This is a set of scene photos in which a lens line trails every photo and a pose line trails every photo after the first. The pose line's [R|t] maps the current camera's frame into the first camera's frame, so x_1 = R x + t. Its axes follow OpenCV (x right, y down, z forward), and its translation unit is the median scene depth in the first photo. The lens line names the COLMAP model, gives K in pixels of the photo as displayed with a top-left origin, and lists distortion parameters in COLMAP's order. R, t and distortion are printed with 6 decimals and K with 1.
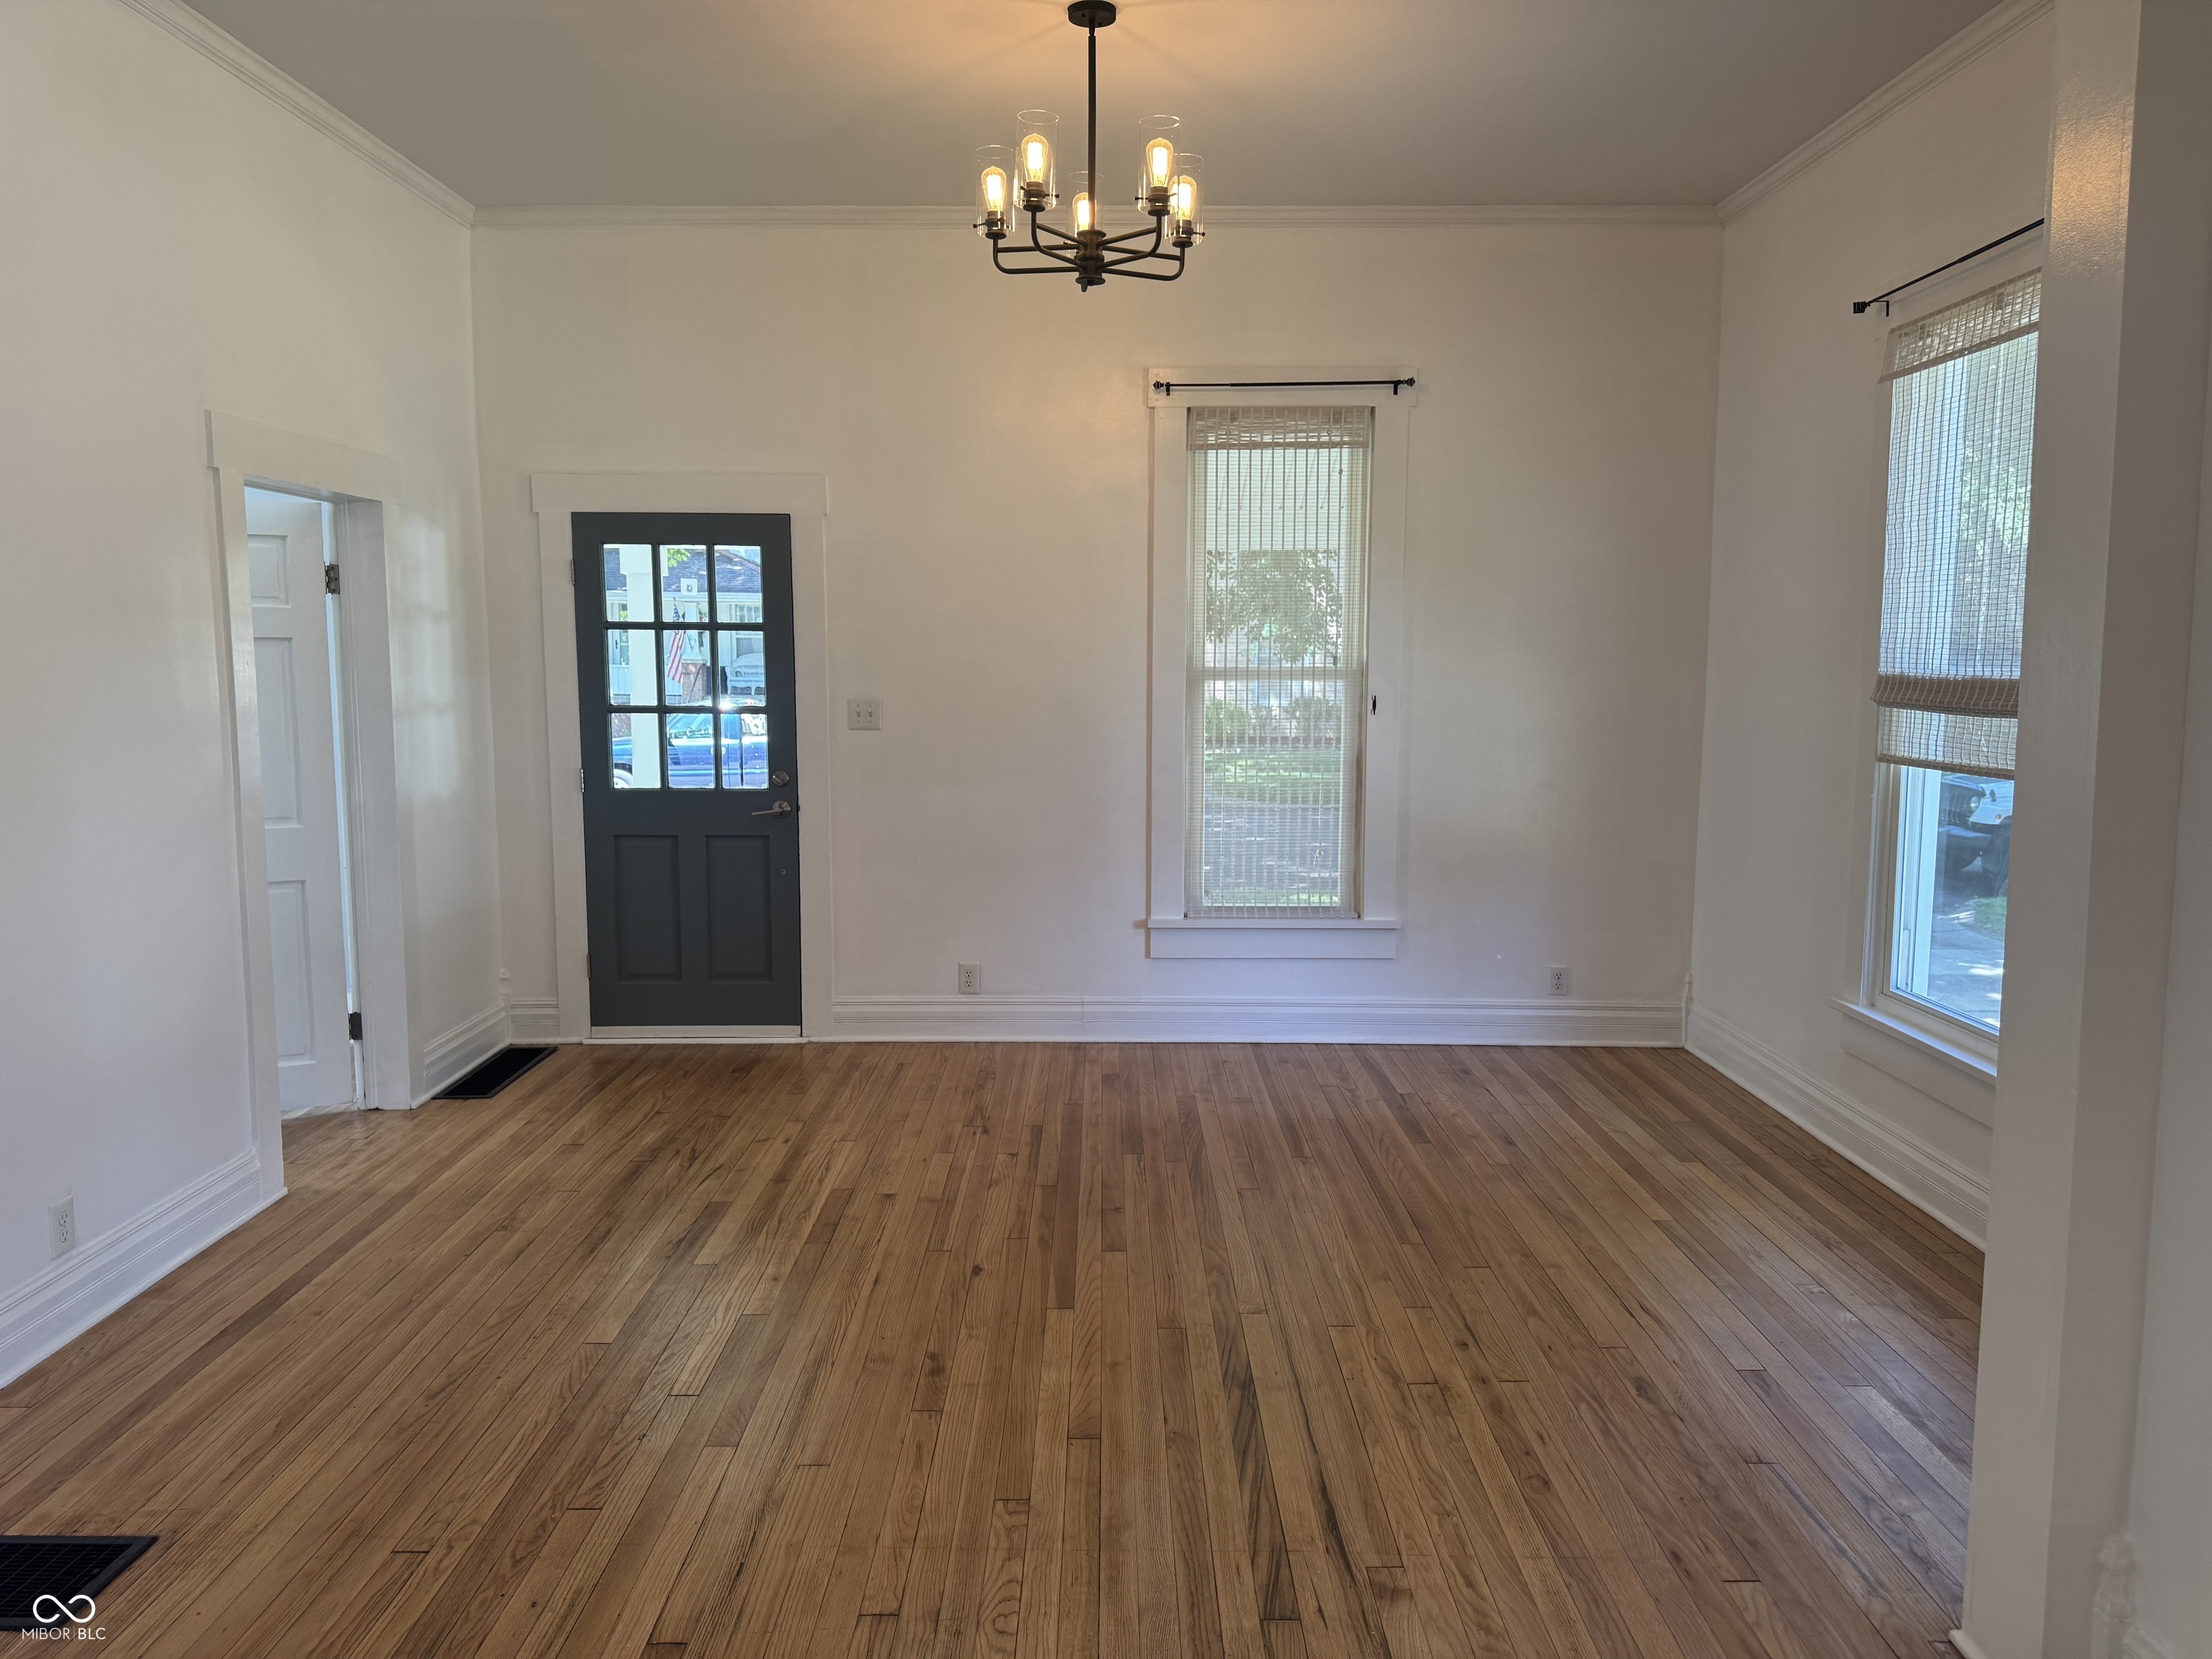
lens RADIAL K [[1542.2, 0, 1100.7], [0, 1542.2, 833.5], [0, 0, 1]] dist [0.012233, -0.020650]
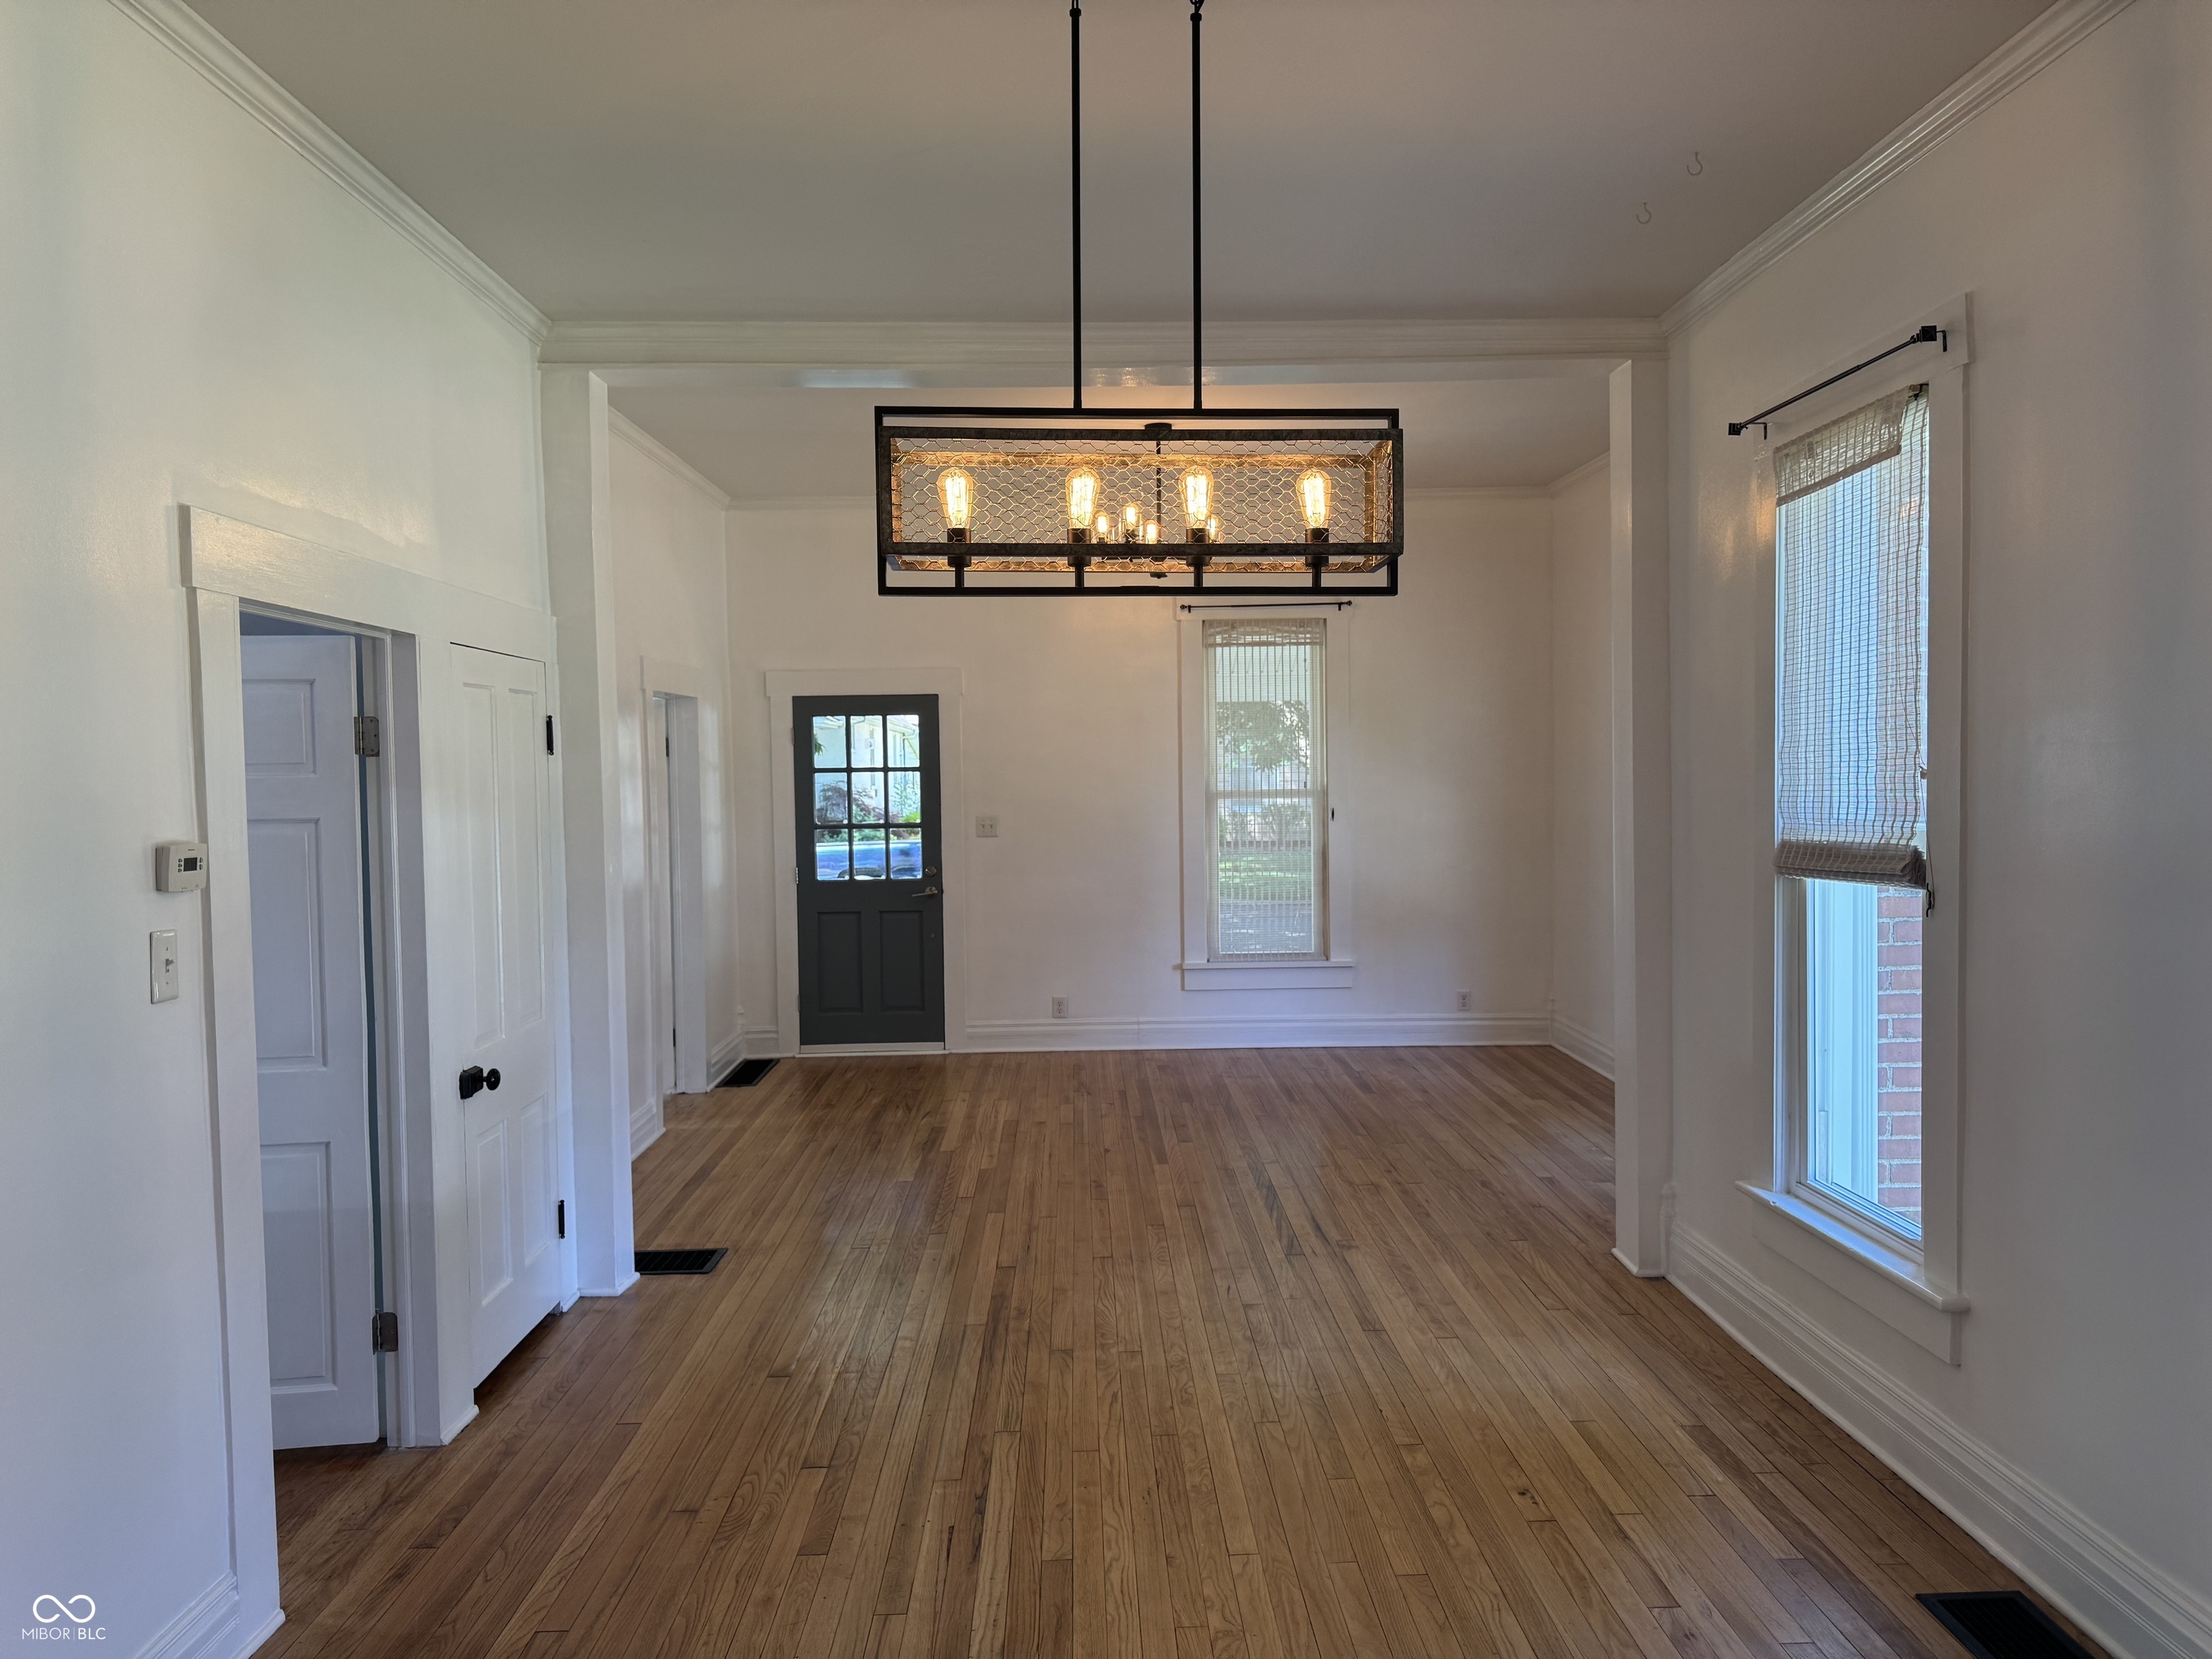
lens RADIAL K [[1542.2, 0, 1106.7], [0, 1542.2, 827.4], [0, 0, 1]] dist [0.012233, -0.020650]
pose [[0.999571, -0.018198, 0.022928, -0.075699], [0.019861, 0.997023, -0.074504, 0.036228], [-0.021504, 0.074927, 0.996957, -0.484448]]
